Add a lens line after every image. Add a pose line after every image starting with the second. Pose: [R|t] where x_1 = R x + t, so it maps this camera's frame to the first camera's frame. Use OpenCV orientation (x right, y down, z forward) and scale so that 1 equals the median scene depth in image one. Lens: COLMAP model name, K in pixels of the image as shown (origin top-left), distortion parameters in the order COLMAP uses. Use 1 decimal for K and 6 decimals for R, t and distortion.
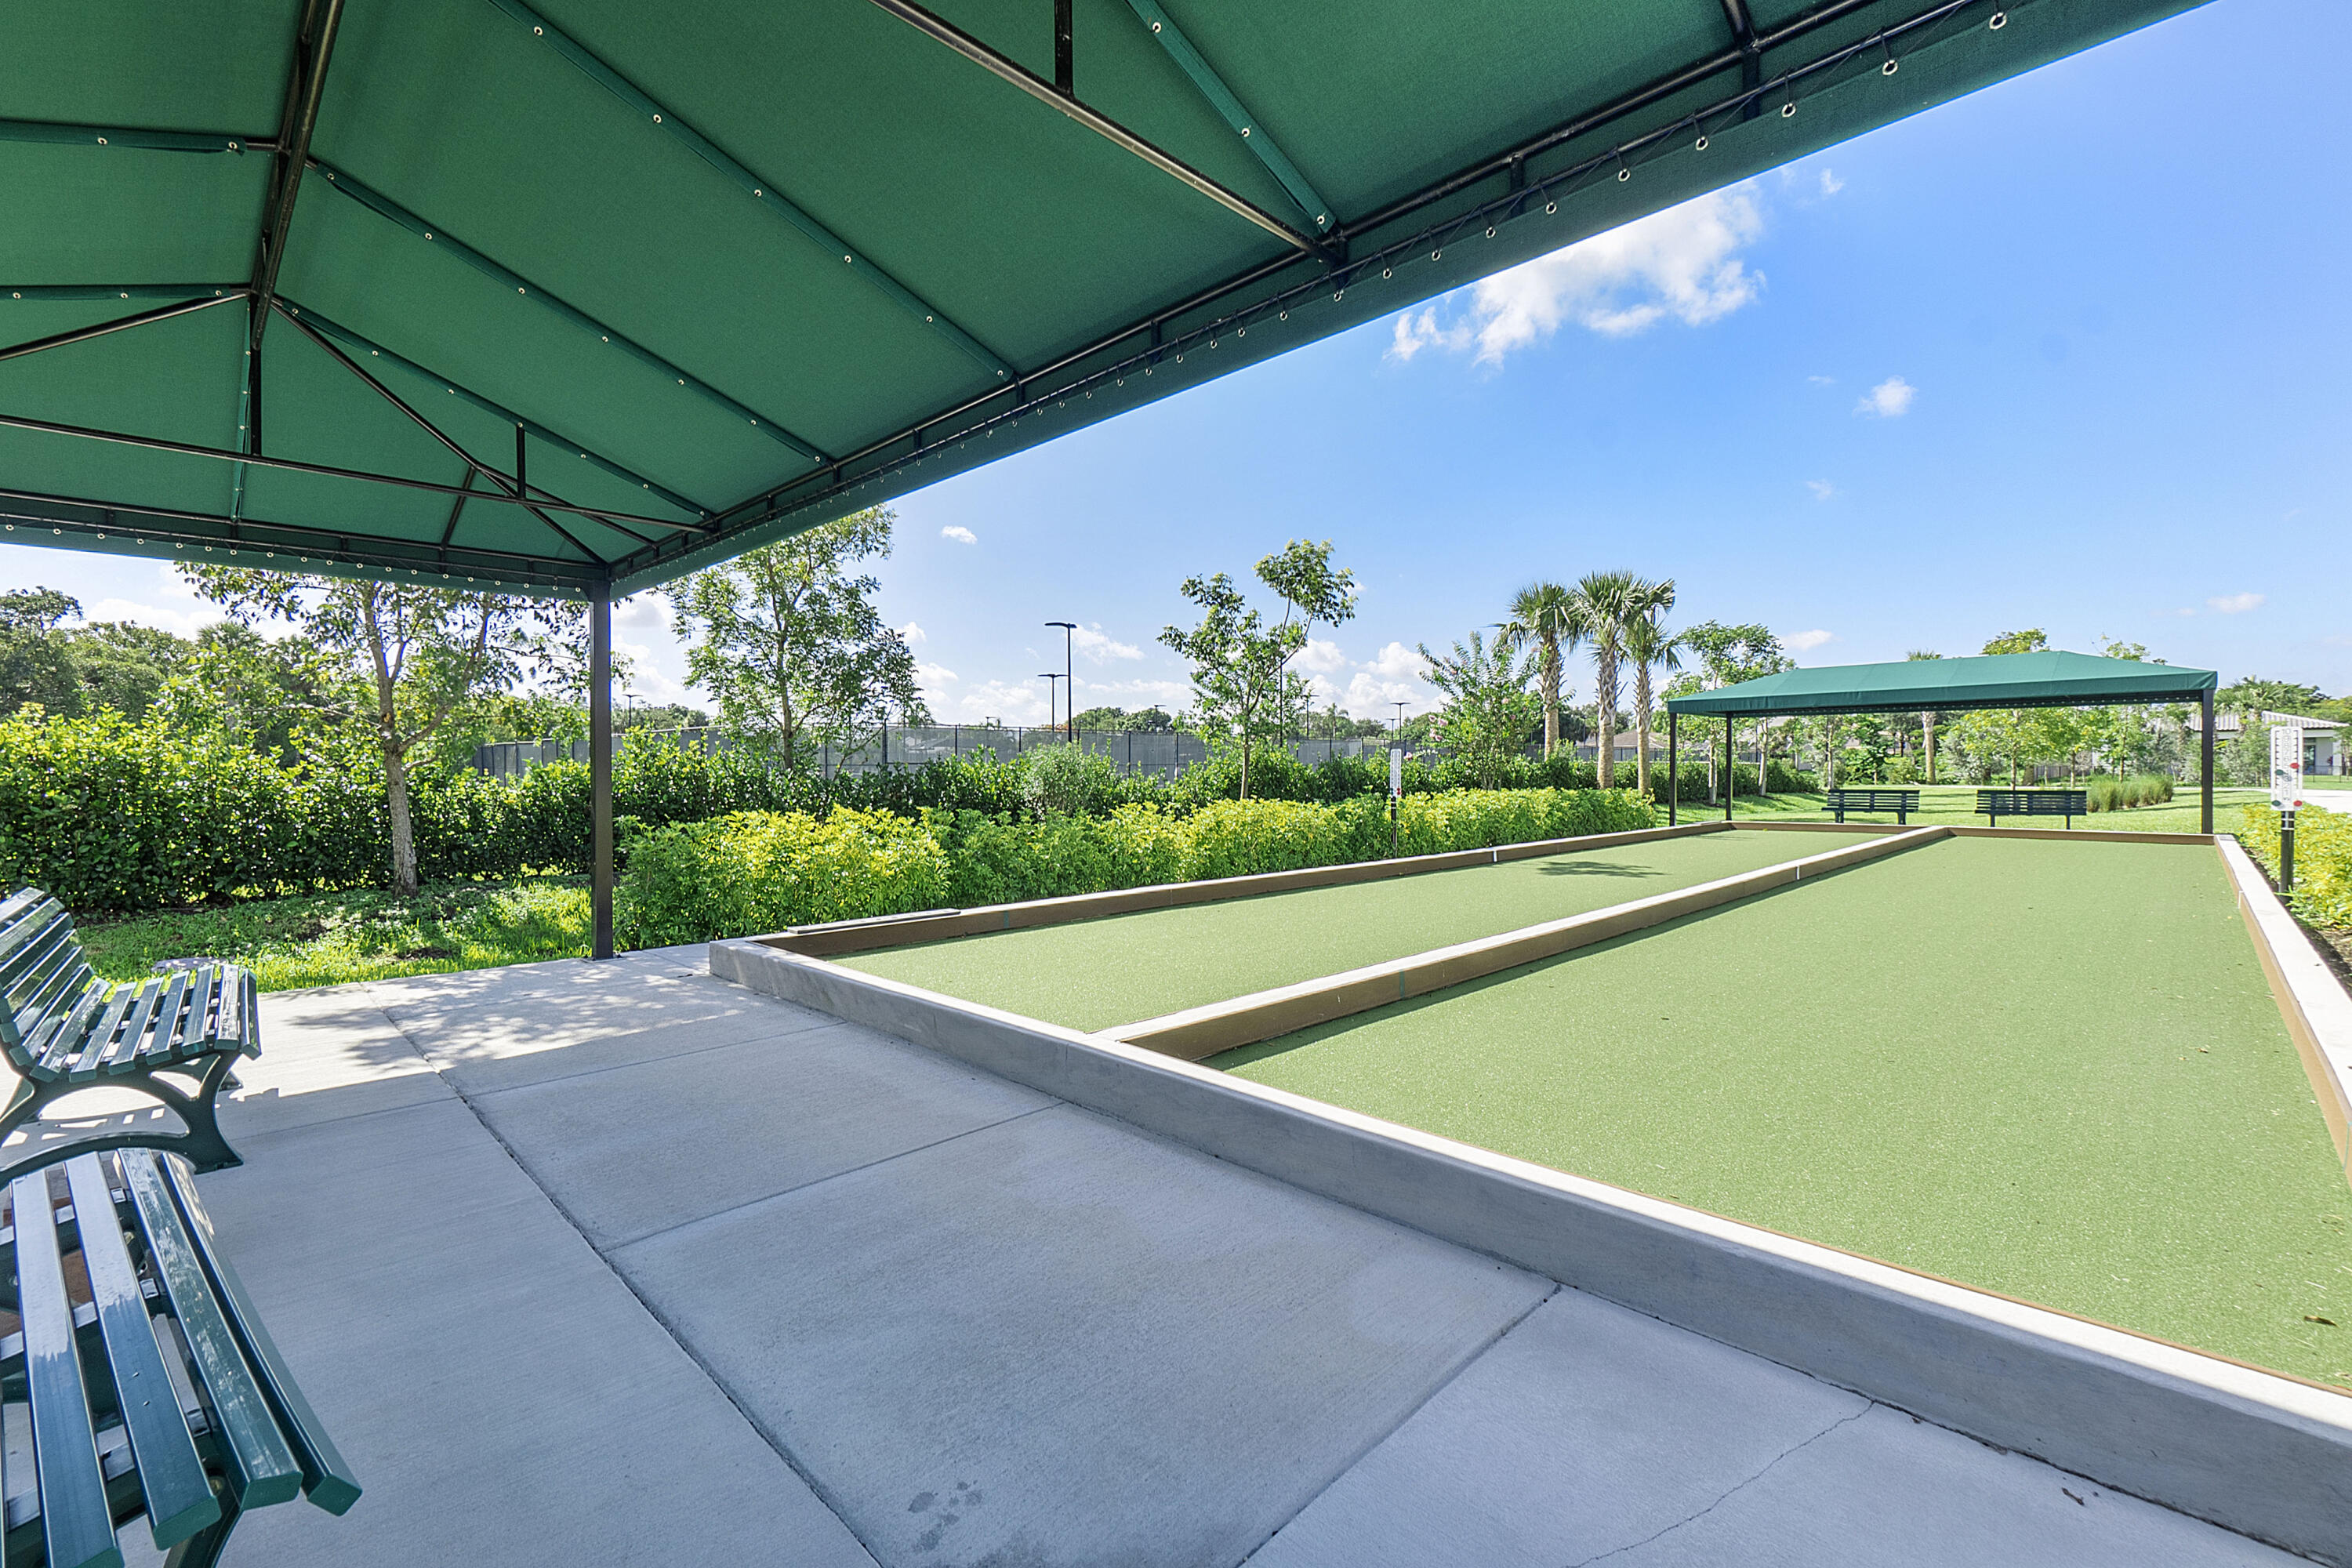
lens RADIAL K [[1010.1, 0, 1176.0], [0, 1010.1, 784.0], [0, 0, 1]] dist [0.000474, -0.000151]
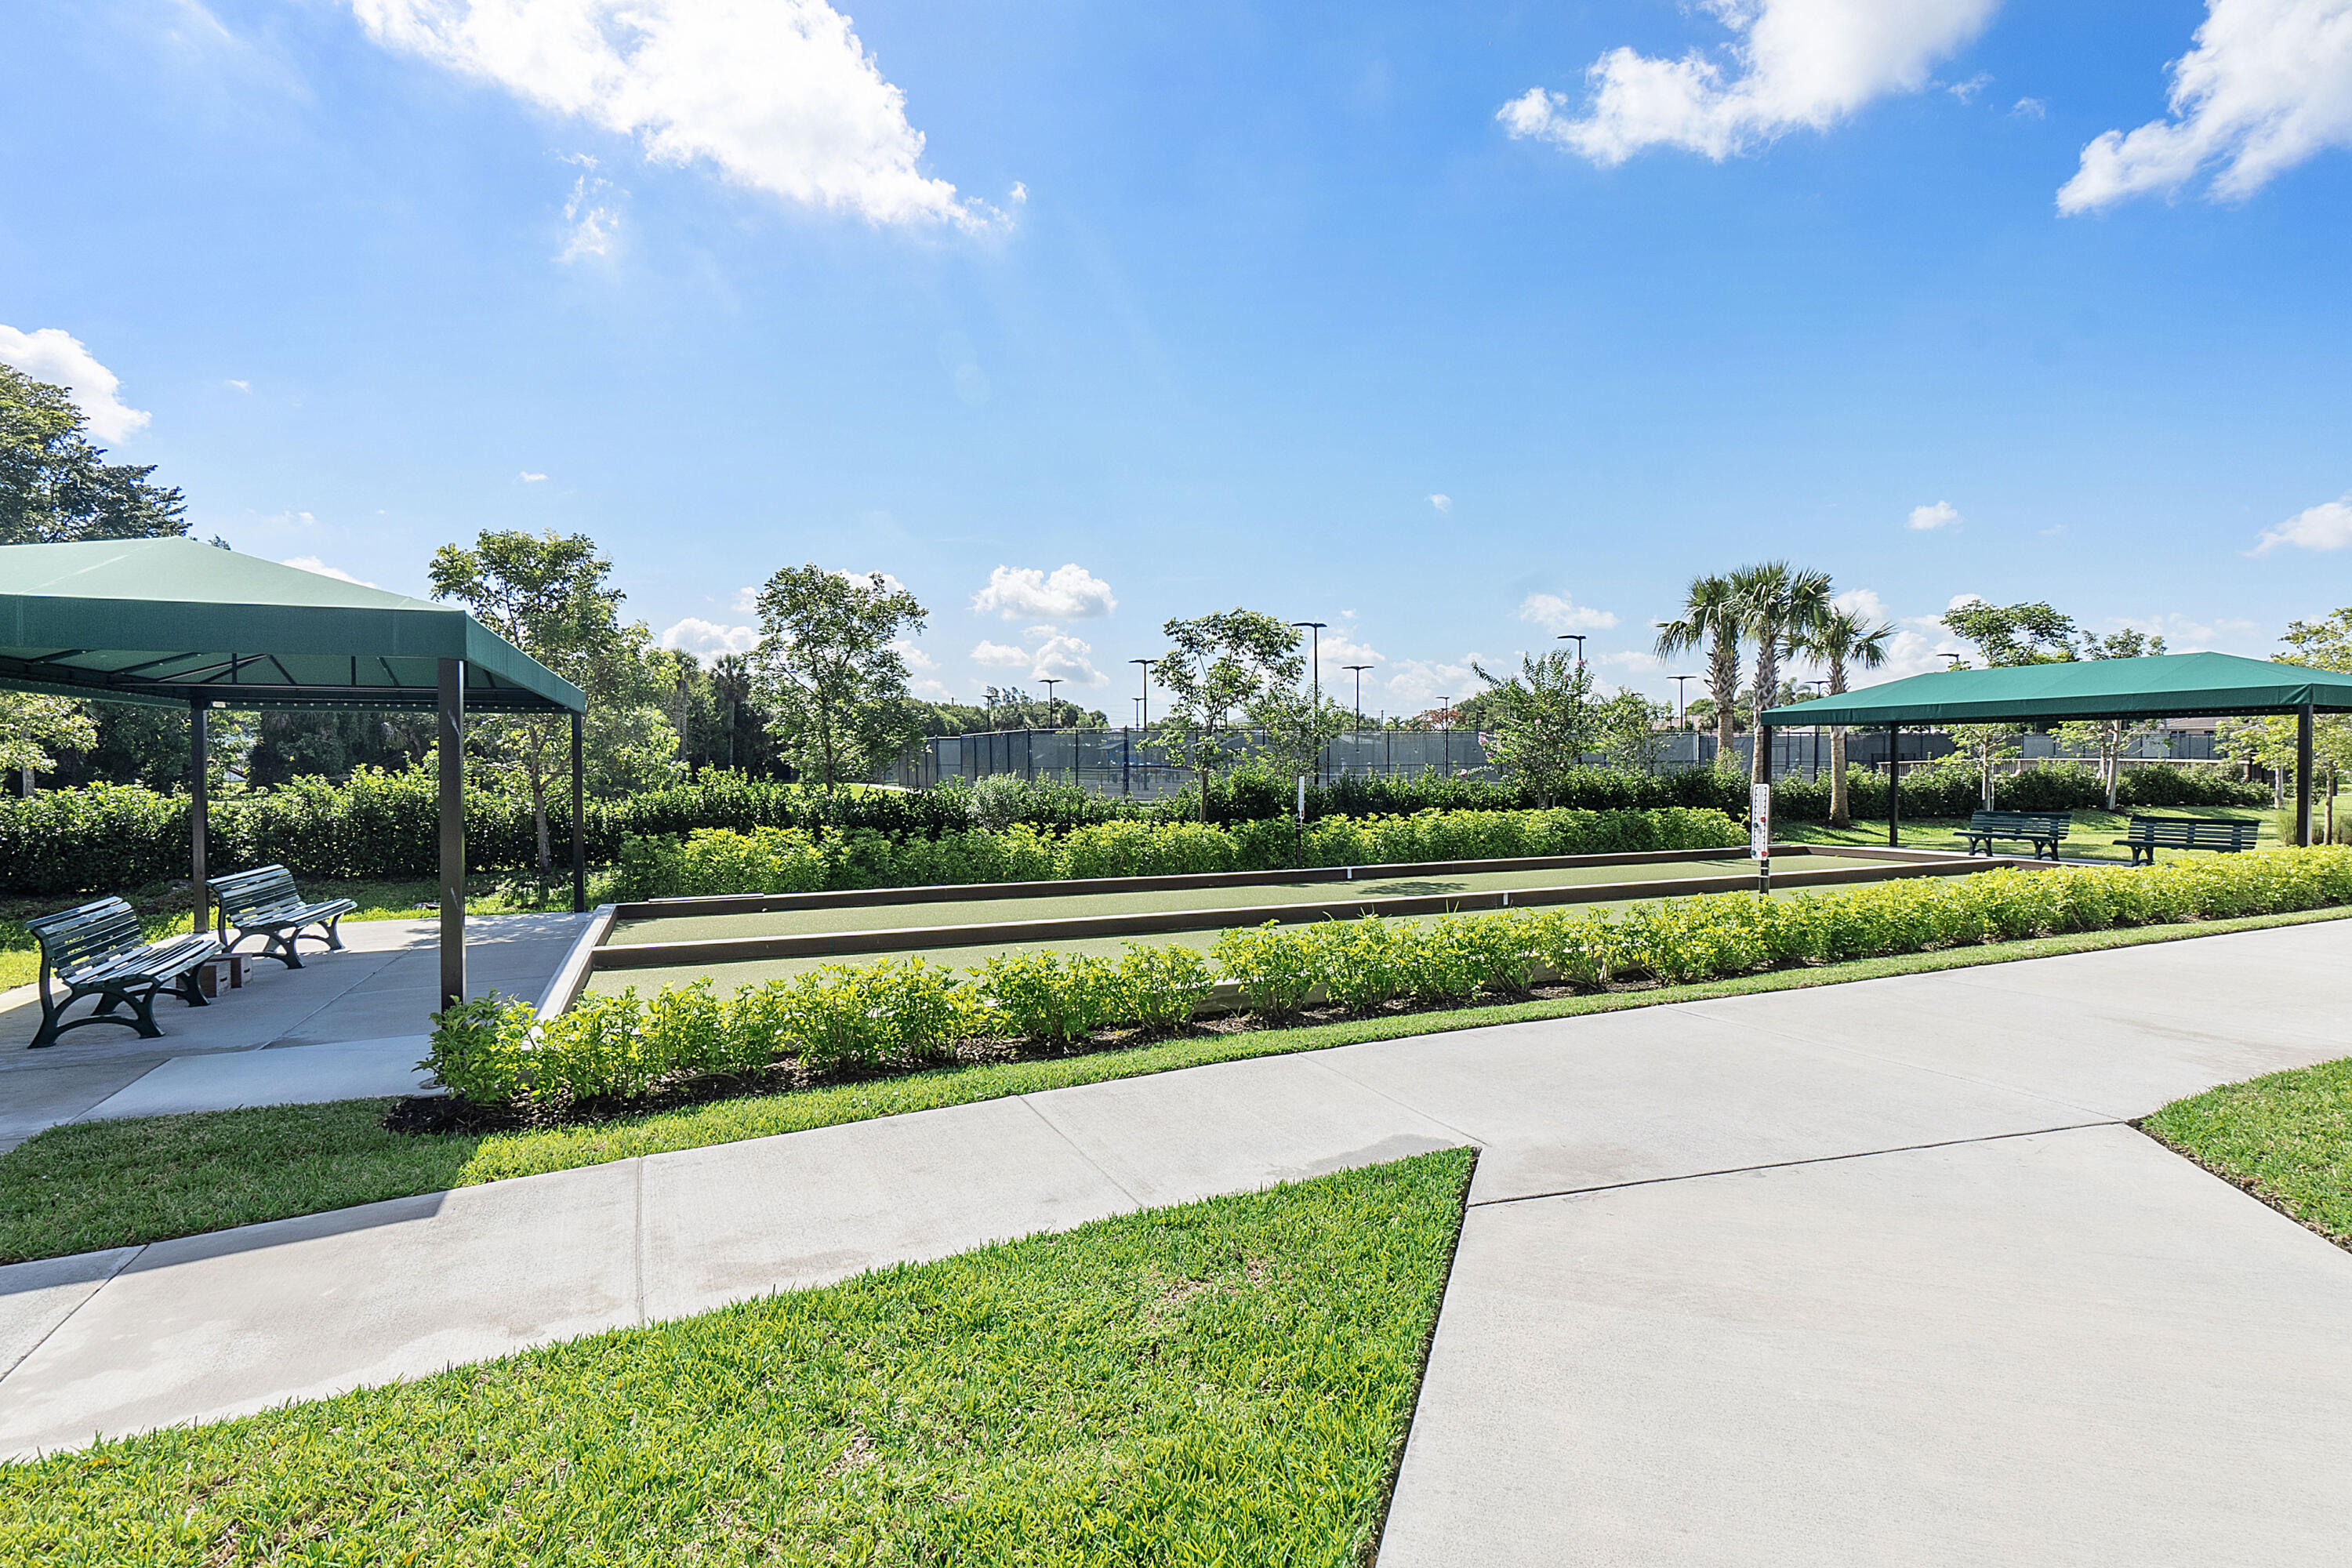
lens RADIAL K [[1105.1, 0, 1176.0], [0, 1105.1, 784.0], [0, 0, 1]] dist [-0.000322, -0.000037]
pose [[0.932783, 0.006358, -0.360382, 0.300435], [-0.003151, 0.999950, 0.009485, -0.020577], [0.360424, -0.007712, 0.932757, -0.119597]]
